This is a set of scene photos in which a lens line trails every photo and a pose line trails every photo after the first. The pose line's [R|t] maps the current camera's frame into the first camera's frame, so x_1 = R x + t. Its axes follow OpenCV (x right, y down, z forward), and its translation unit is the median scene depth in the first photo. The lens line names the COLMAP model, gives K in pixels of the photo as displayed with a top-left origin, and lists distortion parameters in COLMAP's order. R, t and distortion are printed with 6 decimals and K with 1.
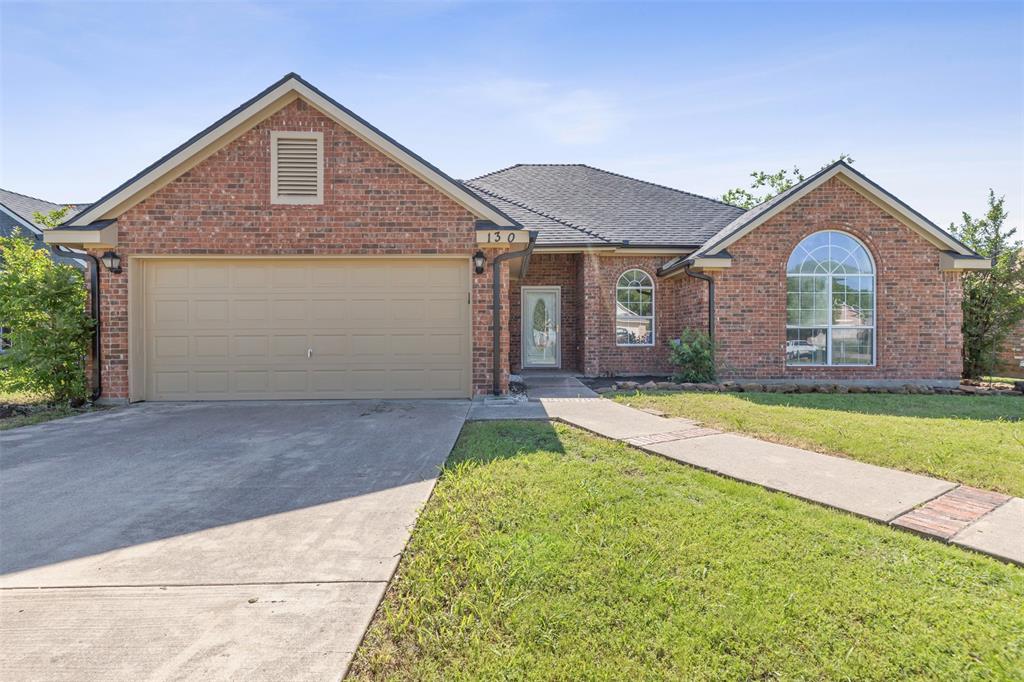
lens RADIAL K [[475.9, 0, 507.7], [0, 475.9, 336.1], [0, 0, 1]] dist [-0.001859, -0.000209]
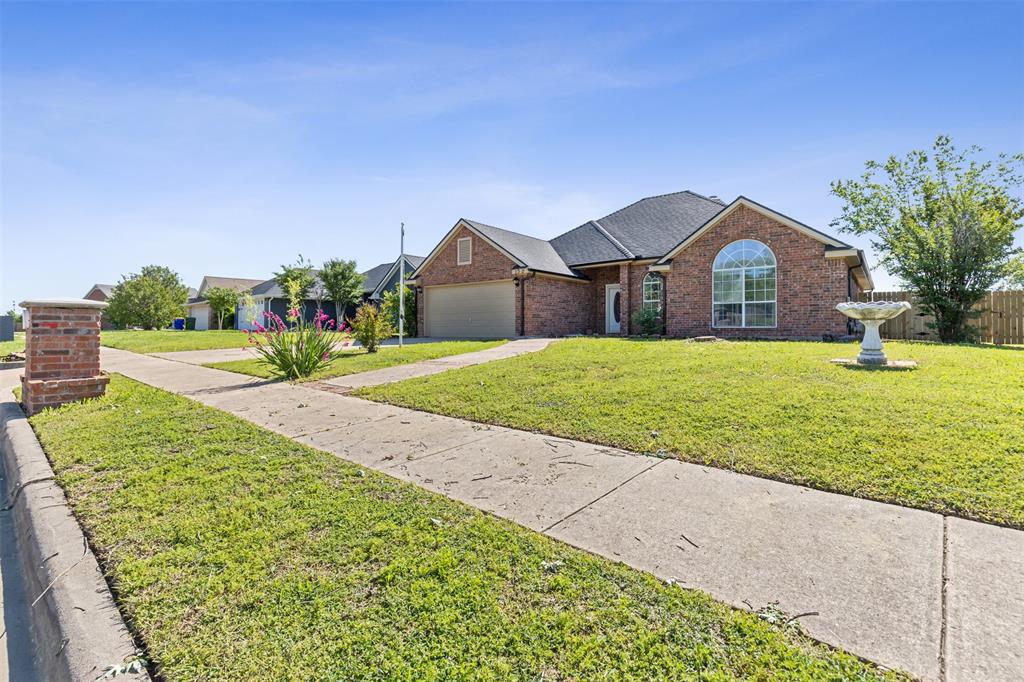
lens RADIAL K [[475.9, 0, 507.7], [0, 475.9, 336.1], [0, 0, 1]] dist [-0.001859, -0.000209]
pose [[0.767768, 0.009353, -0.640660, 1.485434], [0.001439, 0.999866, 0.016323, 0.088810], [0.640726, -0.013454, 0.767651, -0.935192]]
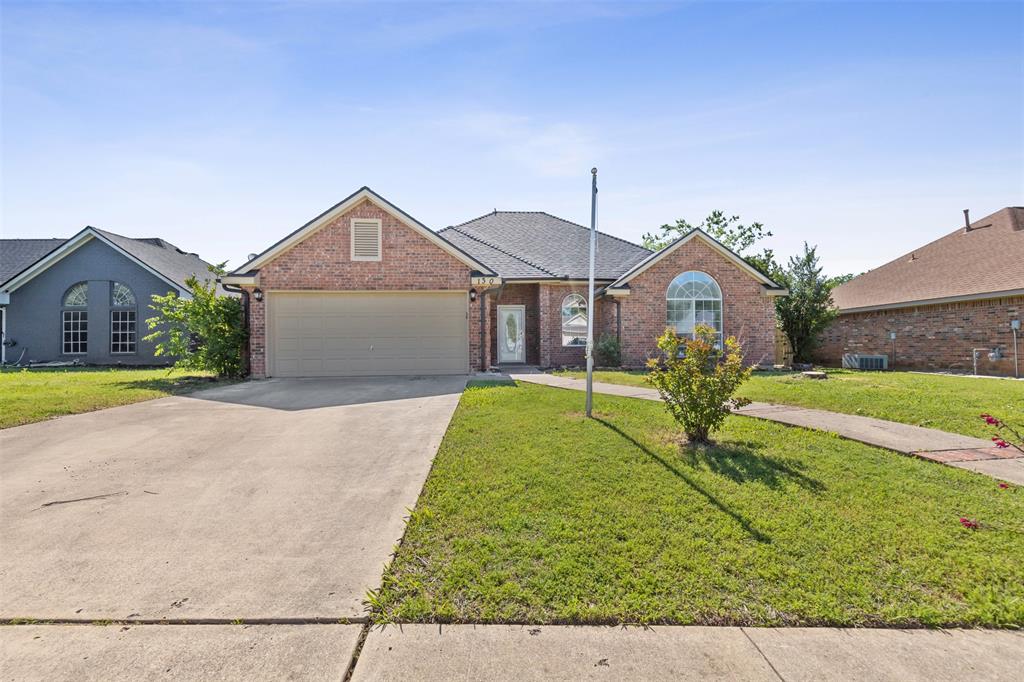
lens RADIAL K [[471.3, 0, 512.0], [0, 471.3, 341.0], [0, 0, 1]] dist [-0.000242, -0.000130]
pose [[0.998265, -0.004440, 0.058711, -0.019190], [0.005165, 0.999912, -0.012209, 0.034390], [-0.058651, 0.012491, 0.998200, -0.711291]]
